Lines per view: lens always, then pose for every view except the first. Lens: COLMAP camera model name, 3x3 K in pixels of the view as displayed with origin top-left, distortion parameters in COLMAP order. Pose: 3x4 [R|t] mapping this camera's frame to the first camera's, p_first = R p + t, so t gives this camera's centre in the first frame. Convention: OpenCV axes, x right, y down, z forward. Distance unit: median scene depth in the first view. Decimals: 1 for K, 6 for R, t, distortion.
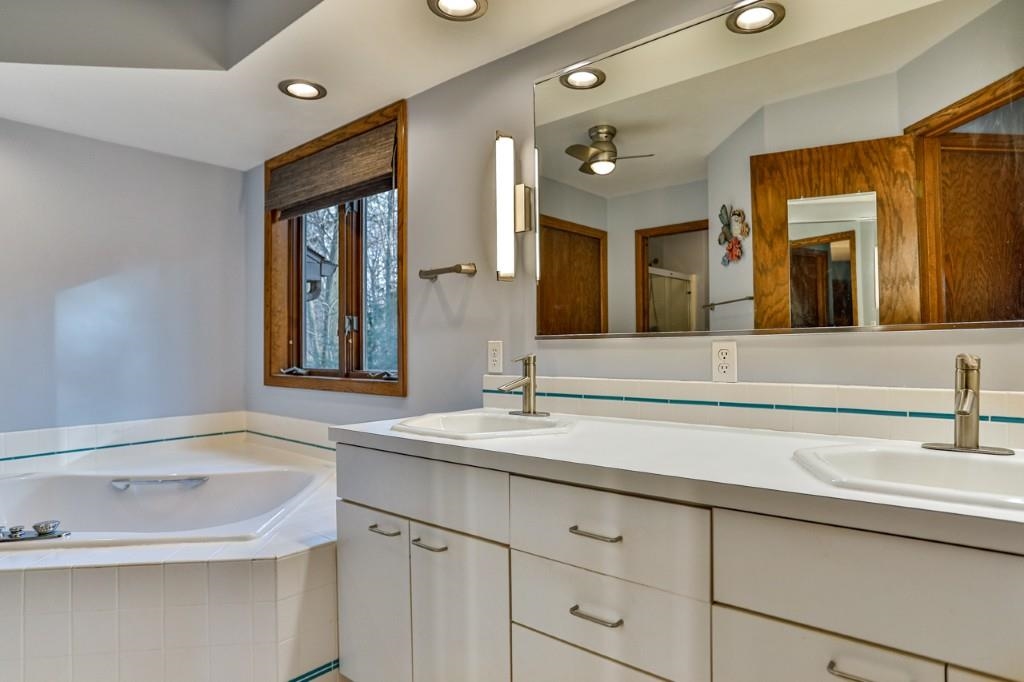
lens RADIAL K [[522.9, 0, 509.2], [0, 522.9, 355.3], [0, 0, 1]] dist [-0.046006, 0.000513]
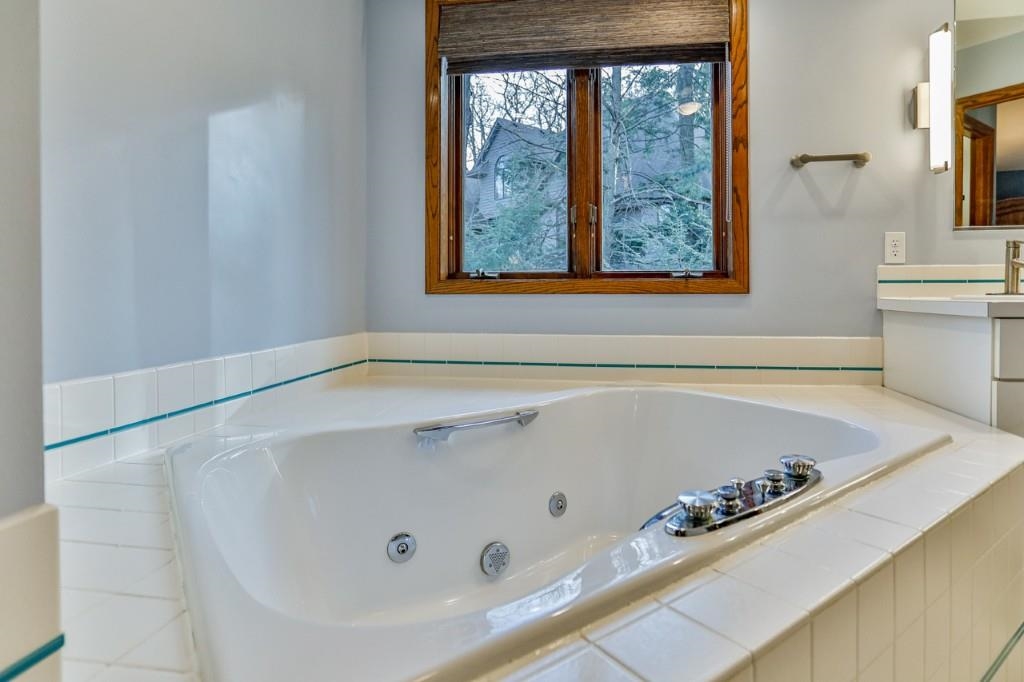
lens RADIAL K [[534.7, 0, 513.1], [0, 534.7, 301.8], [0, 0, 1]] dist [-0.053047, 0.000037]
pose [[0.887770, 0.000267, 0.460287, -0.848069], [-0.001950, 0.999993, 0.003180, 0.078511], [-0.460283, -0.003720, 0.887764, 0.327909]]
